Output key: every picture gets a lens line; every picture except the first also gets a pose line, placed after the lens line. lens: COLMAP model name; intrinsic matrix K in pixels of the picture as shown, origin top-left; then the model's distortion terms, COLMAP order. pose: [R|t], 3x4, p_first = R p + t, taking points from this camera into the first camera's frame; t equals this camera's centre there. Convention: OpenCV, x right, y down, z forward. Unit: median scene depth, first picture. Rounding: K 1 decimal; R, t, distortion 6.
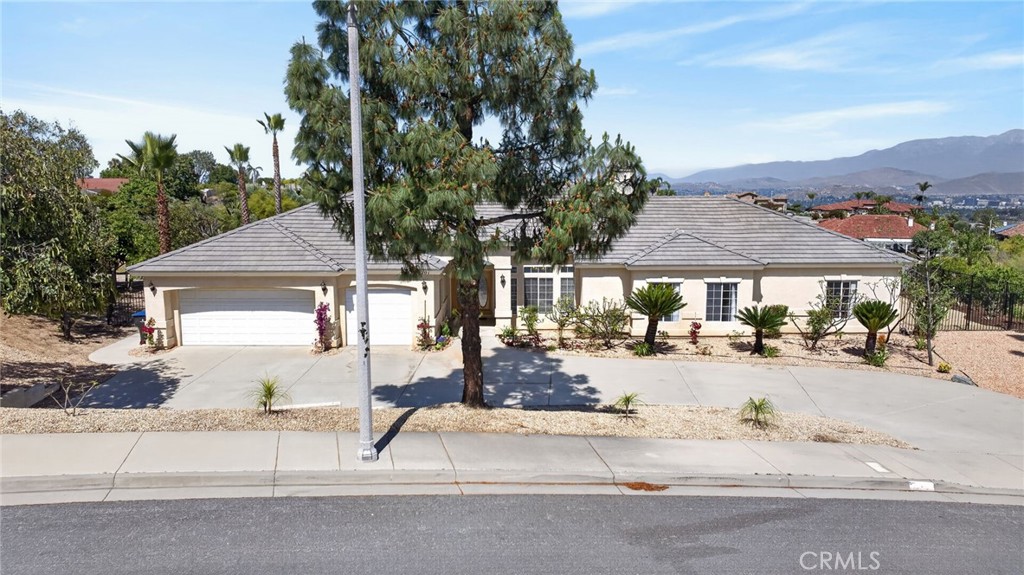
lens RADIAL K [[735.9, 0, 512.0], [0, 735.9, 287.5], [0, 0, 1]] dist [0.027168, -0.006763]
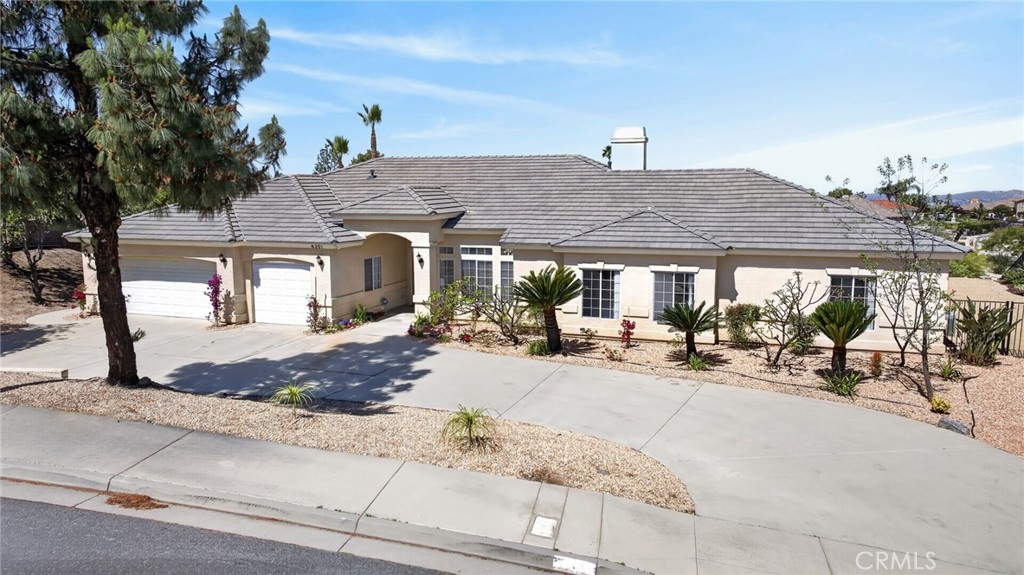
lens RADIAL K [[735.9, 0, 512.0], [0, 735.9, 287.5], [0, 0, 1]] dist [0.027168, -0.006763]
pose [[0.940259, 0.044428, -0.337549, 0.411566], [-0.049482, 0.998755, -0.006381, 0.024464], [0.336845, 0.022703, 0.941286, 0.232169]]
